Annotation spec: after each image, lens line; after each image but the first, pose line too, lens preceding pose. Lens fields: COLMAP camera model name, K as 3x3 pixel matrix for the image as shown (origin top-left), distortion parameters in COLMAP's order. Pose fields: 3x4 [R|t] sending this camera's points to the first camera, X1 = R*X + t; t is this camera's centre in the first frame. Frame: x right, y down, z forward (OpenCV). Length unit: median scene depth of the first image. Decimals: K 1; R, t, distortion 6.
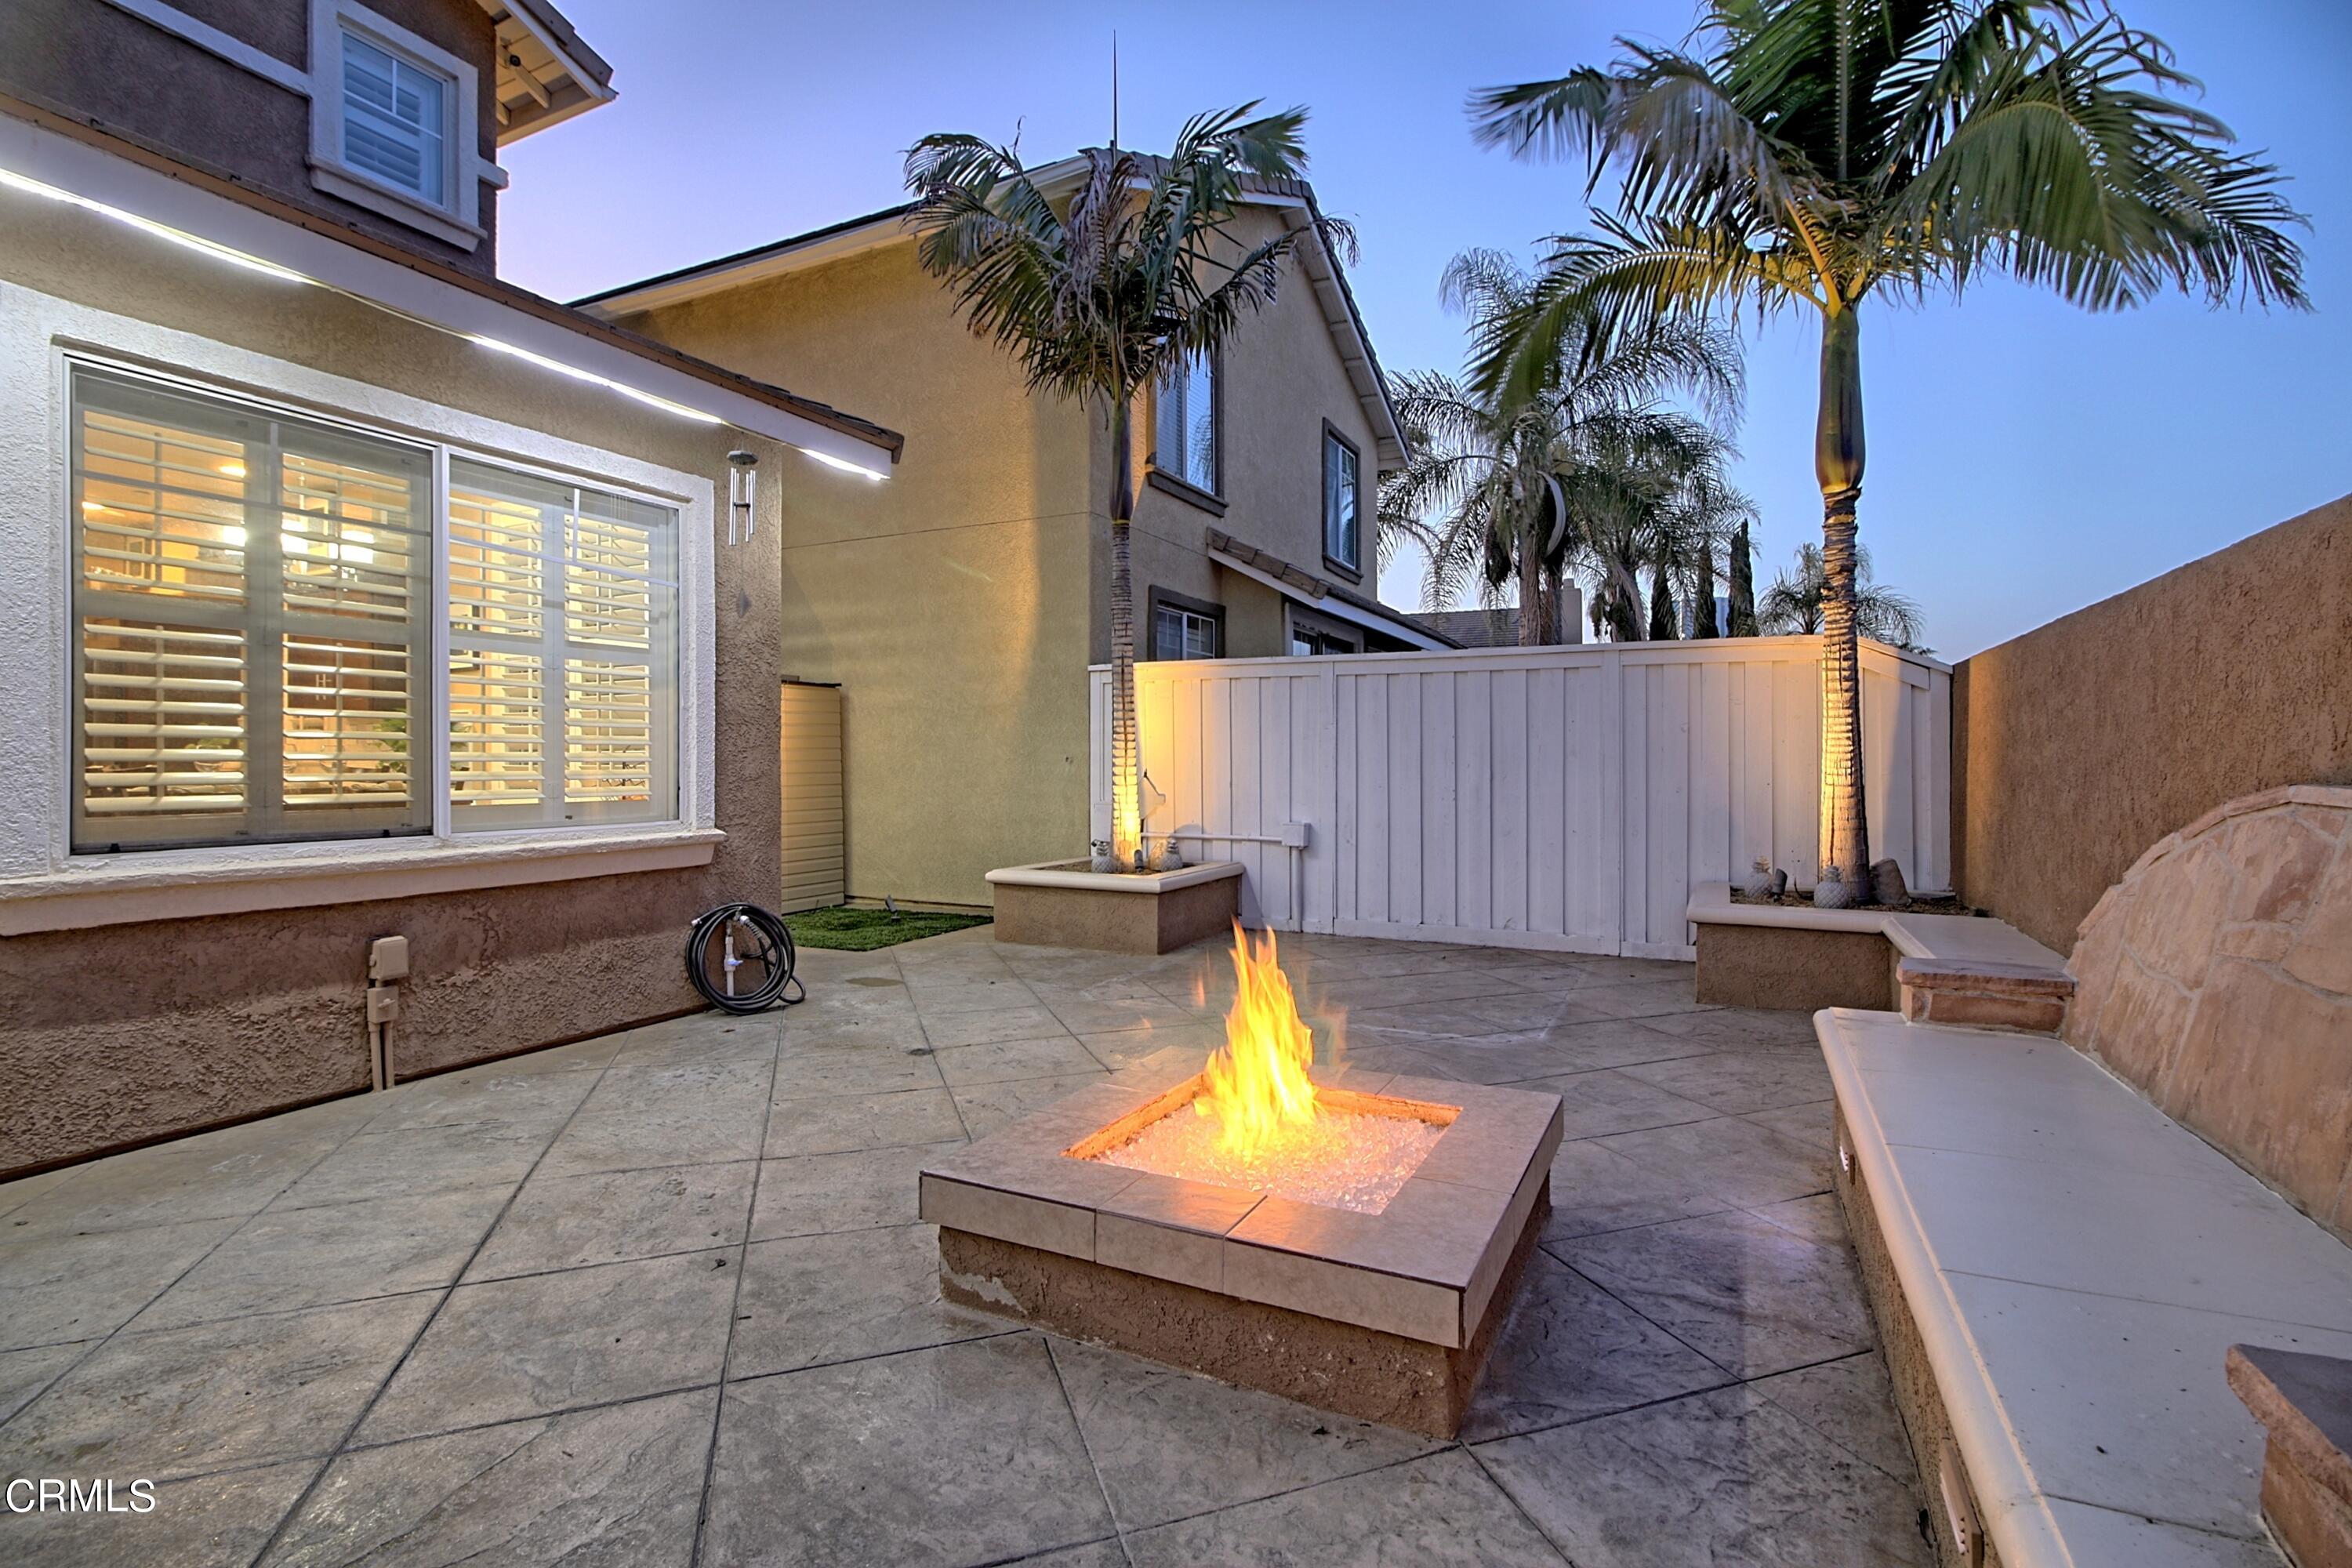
lens RADIAL K [[1082.9, 0, 1196.2], [0, 1082.9, 768.4], [0, 0, 1]] dist [-0.005586, 0.003874]
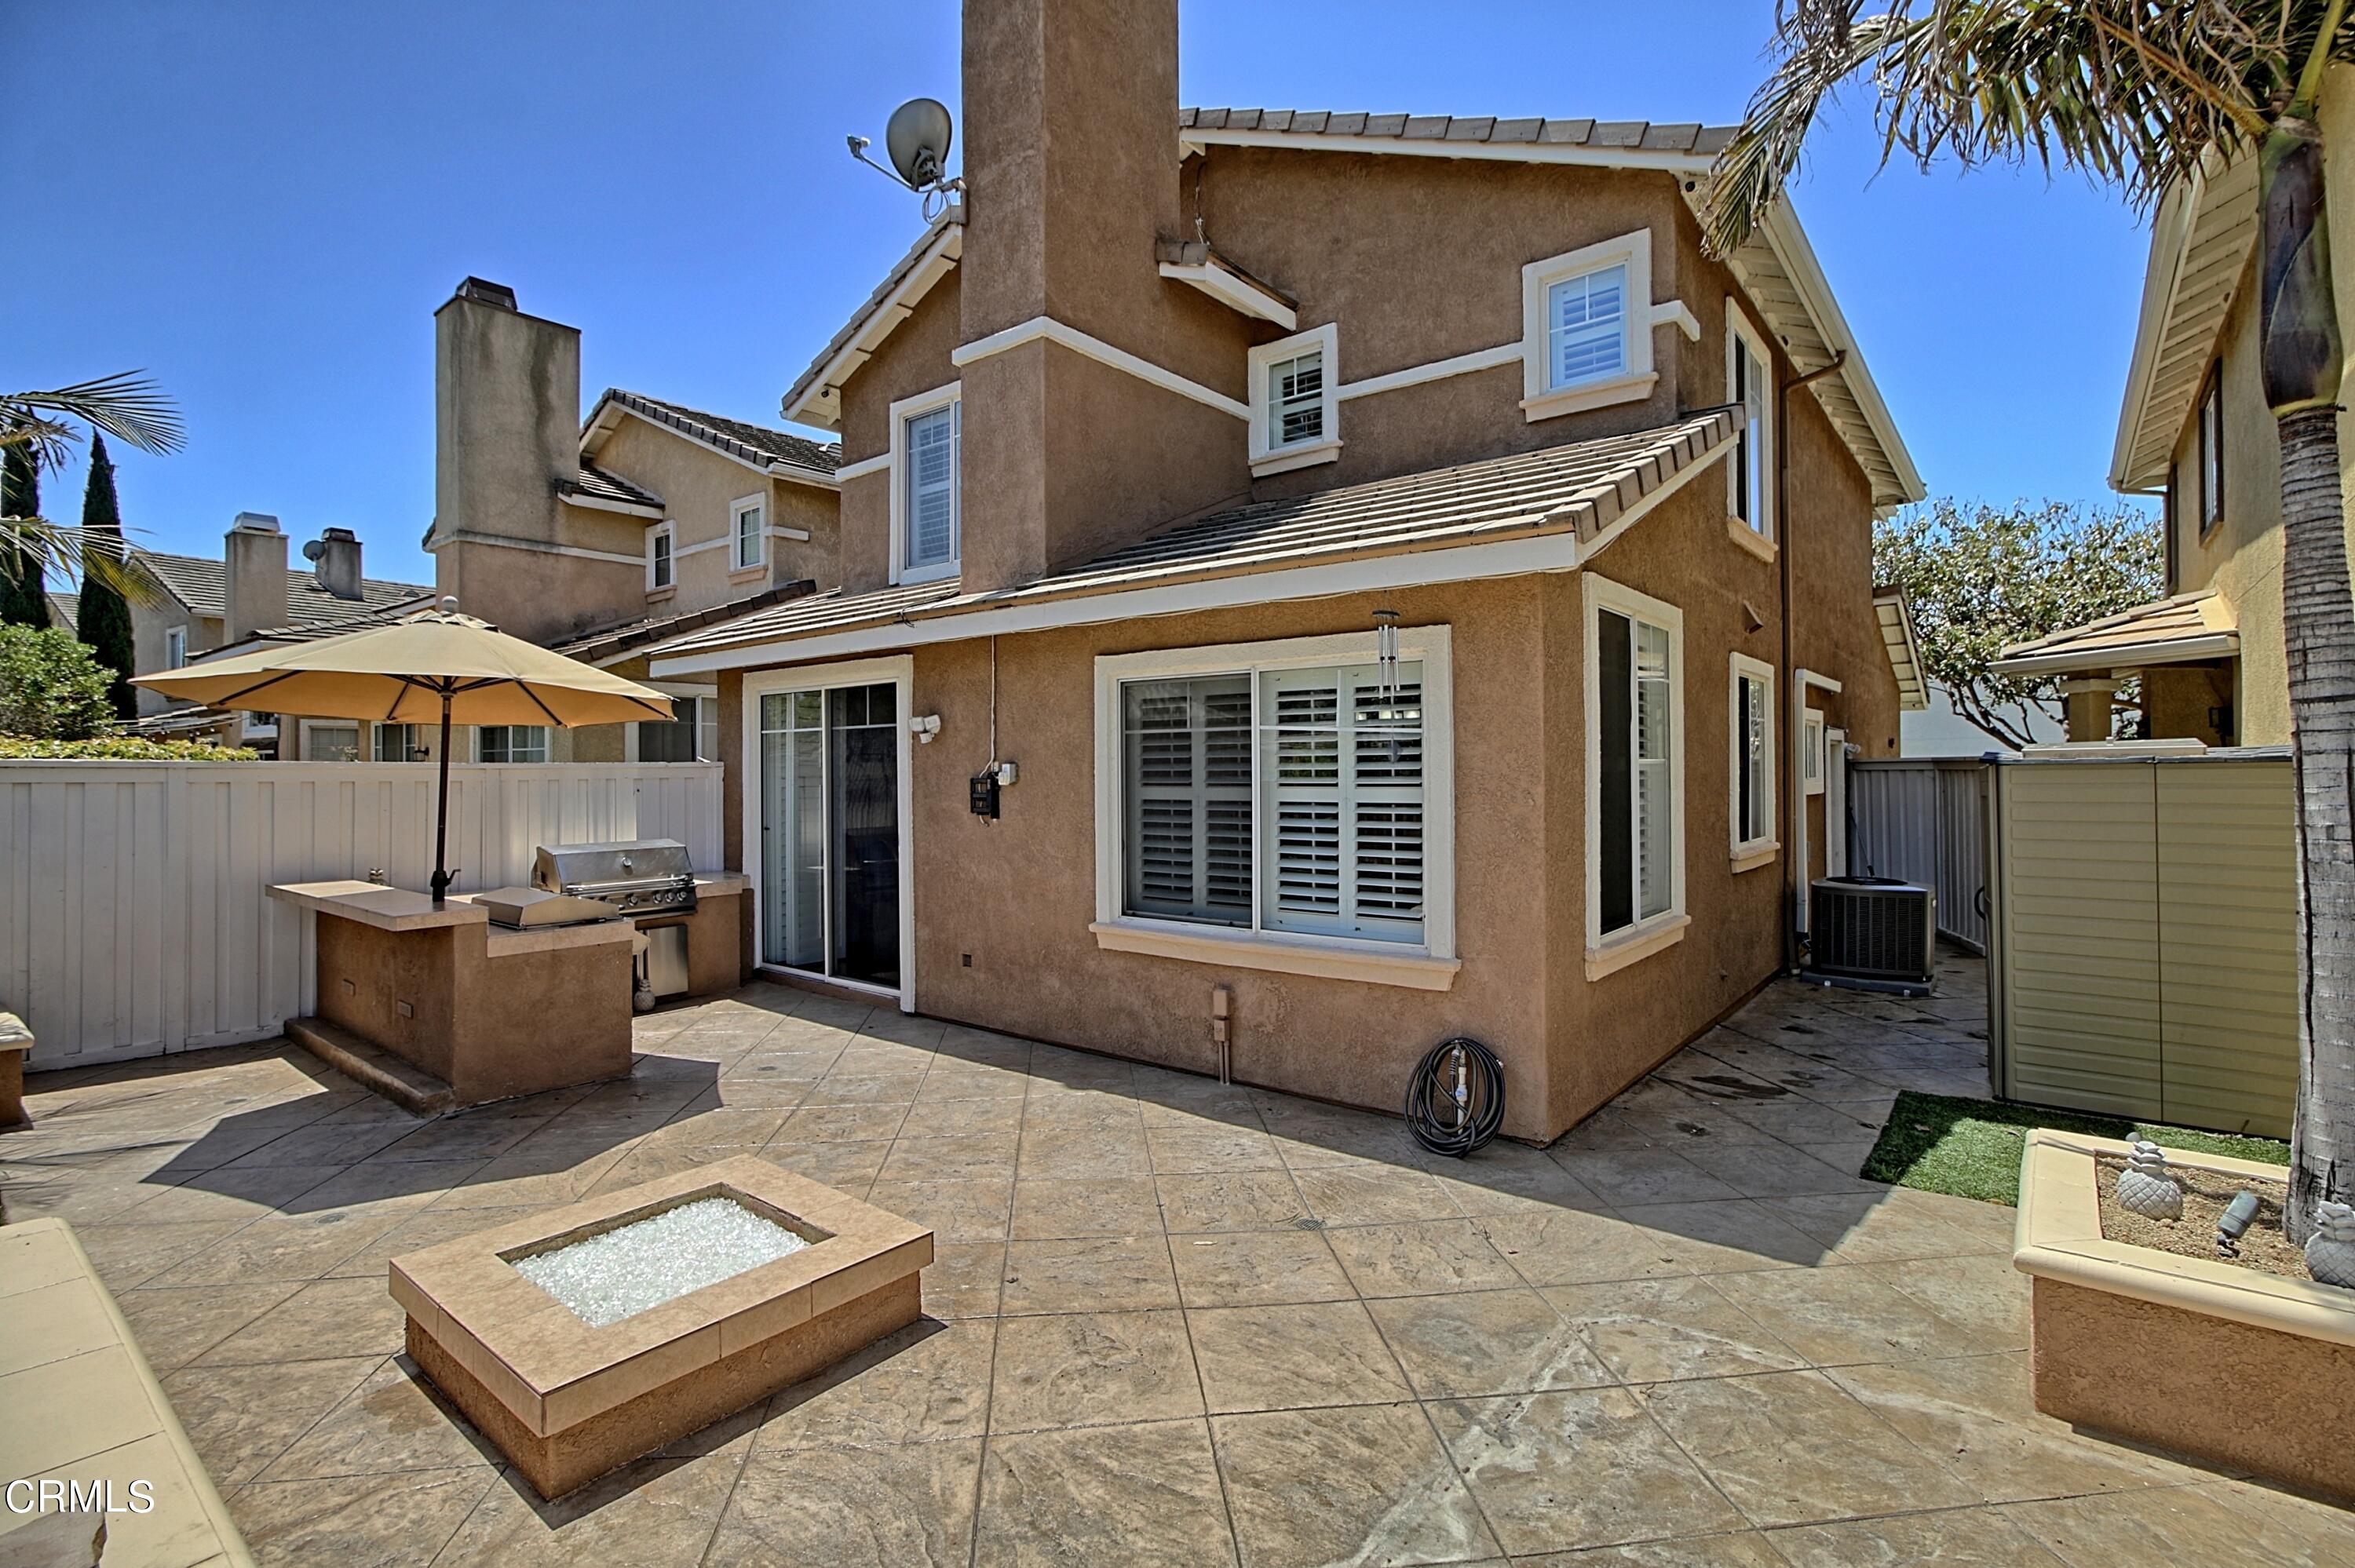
lens RADIAL K [[1084.1, 0, 1190.9], [0, 1084.1, 781.4], [0, 0, 1]] dist [-0.005586, 0.003874]
pose [[-0.215435, 0.009220, -0.976475, 1.090163], [-0.001646, 0.999951, 0.009805, -0.221470], [0.976517, 0.003720, -0.215410, 1.700813]]
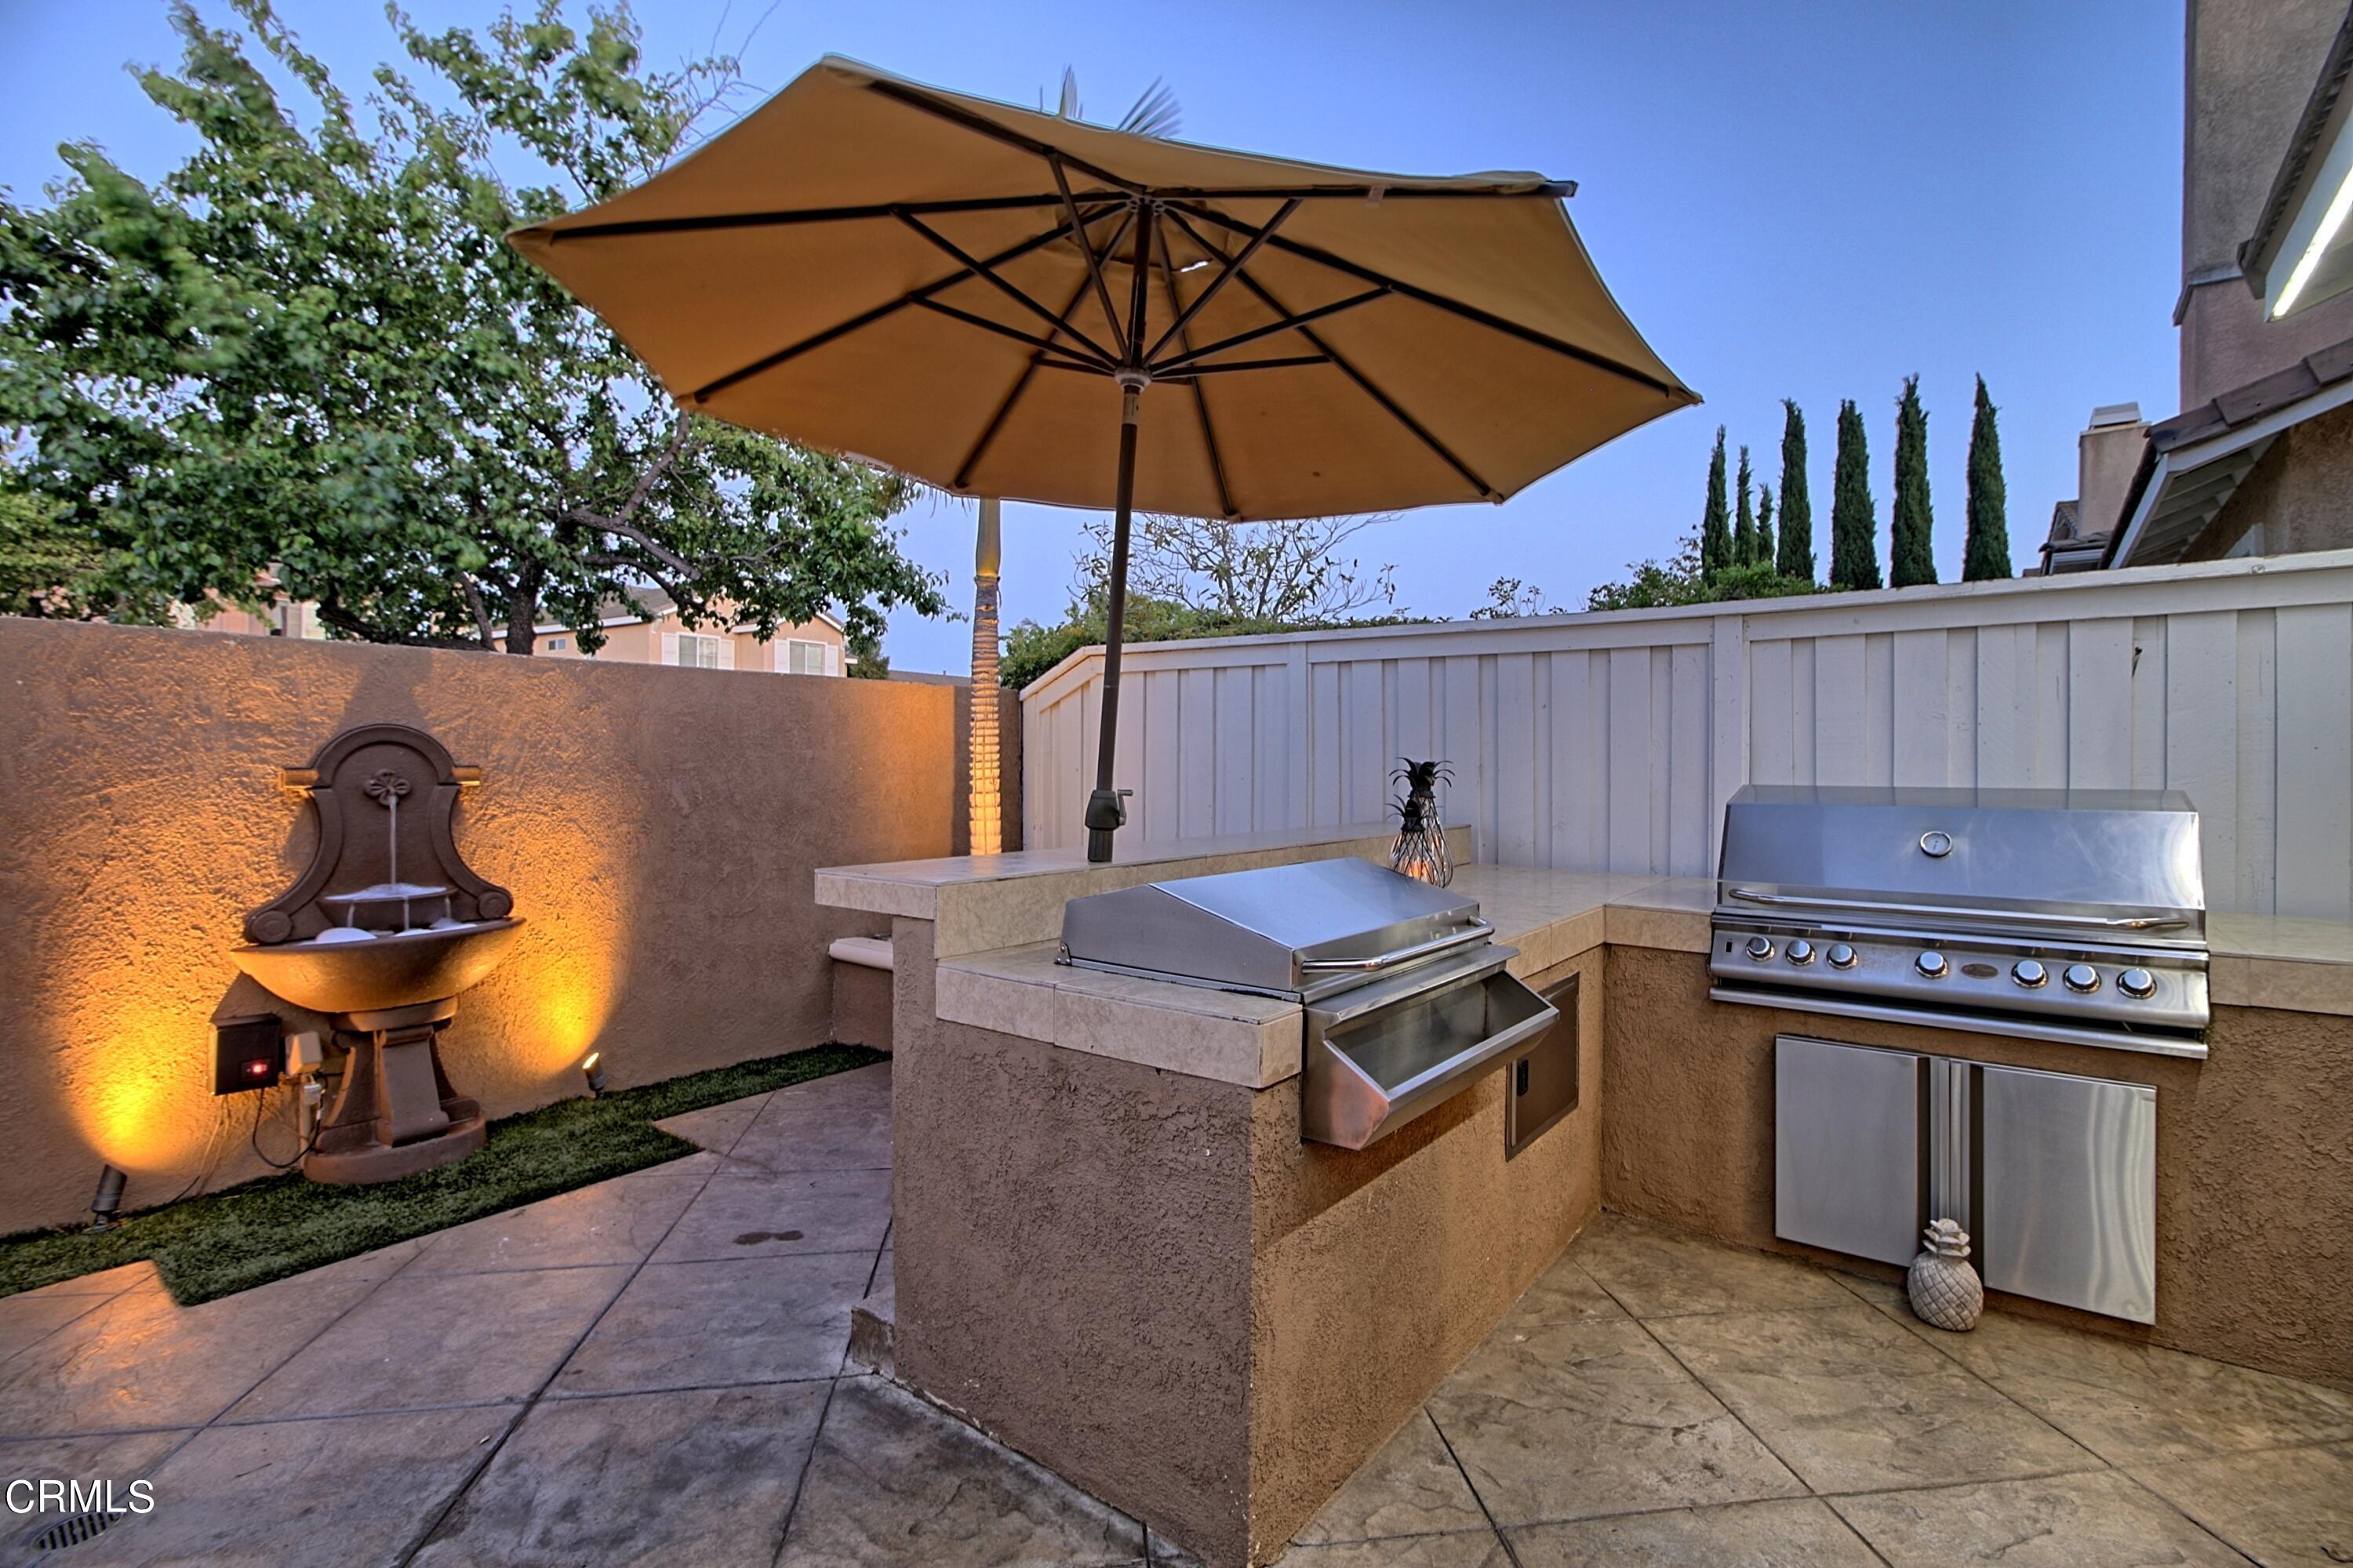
lens RADIAL K [[1083.4, 0, 1188.4], [0, 1083.4, 766.1], [0, 0, 1]] dist [-0.005586, 0.003874]
pose [[-0.980609, -0.004905, 0.195911, -0.901432], [-0.003283, 0.999958, 0.008603, -0.051849], [-0.195944, 0.007793, -0.980584, 0.693522]]
